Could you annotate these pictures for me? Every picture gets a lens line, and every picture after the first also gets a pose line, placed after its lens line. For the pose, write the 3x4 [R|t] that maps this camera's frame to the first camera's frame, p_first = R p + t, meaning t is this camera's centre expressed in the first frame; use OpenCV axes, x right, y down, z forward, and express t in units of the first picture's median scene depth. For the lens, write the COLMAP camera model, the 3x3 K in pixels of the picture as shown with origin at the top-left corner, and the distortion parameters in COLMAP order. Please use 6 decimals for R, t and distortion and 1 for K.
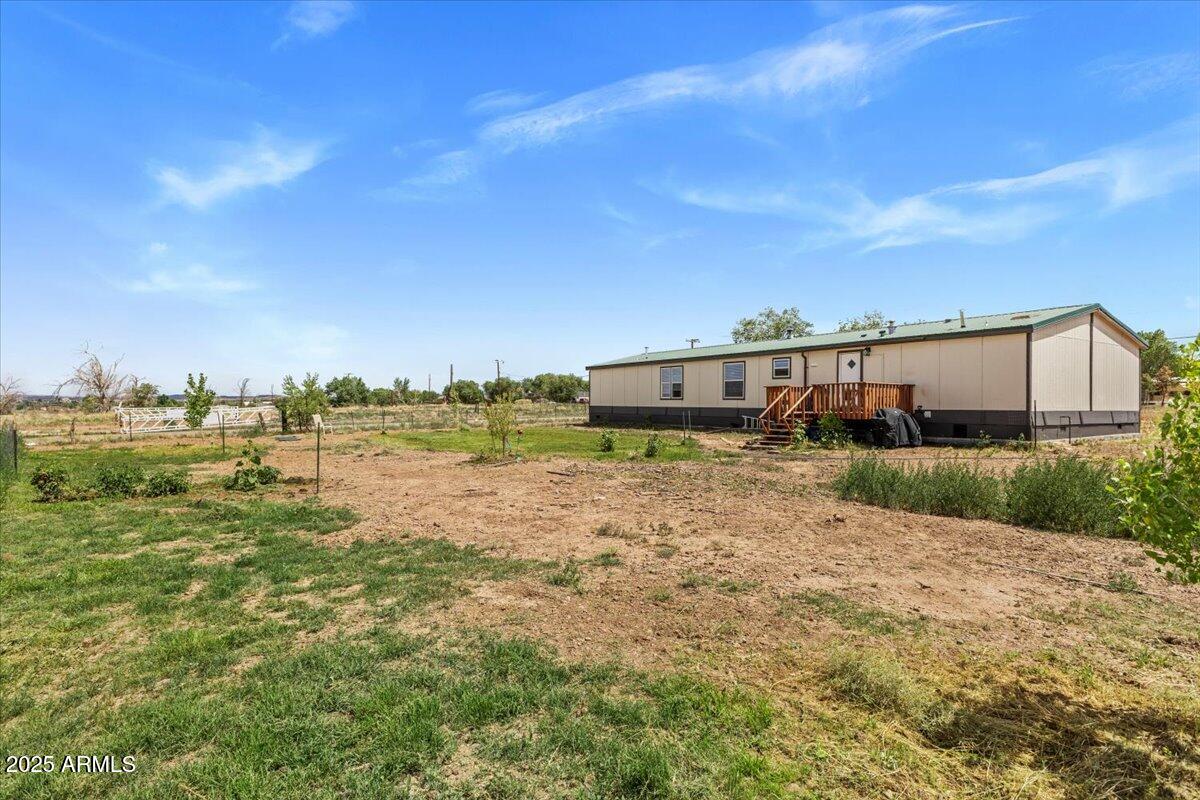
lens RADIAL K [[573.4, 0, 600.0], [0, 573.4, 400.0], [0, 0, 1]] dist [0.001990, -0.001662]
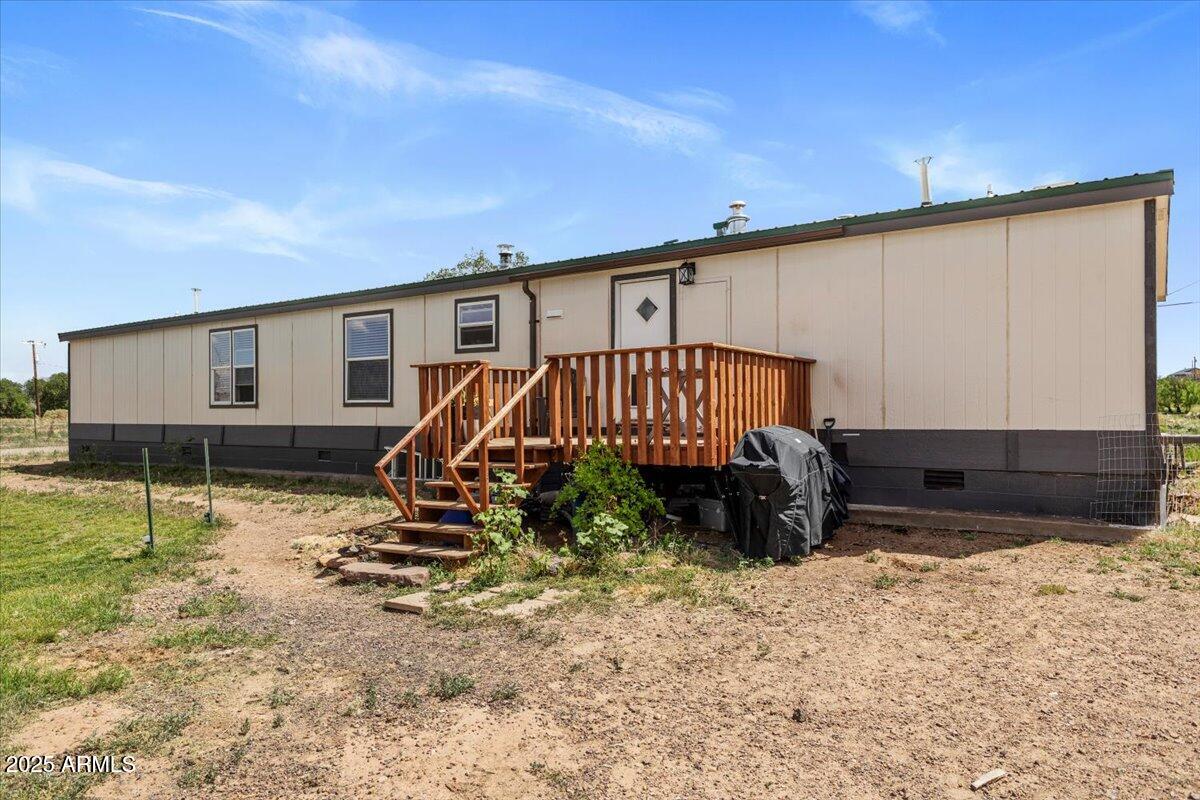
lens RADIAL K [[573.4, 0, 600.0], [0, 573.4, 400.0], [0, 0, 1]] dist [0.001990, -0.001662]
pose [[0.909870, 0.001889, 0.414889, 0.255132], [0.005613, 0.999842, -0.016862, 0.003316], [-0.414855, 0.017671, 0.909716, 0.672803]]
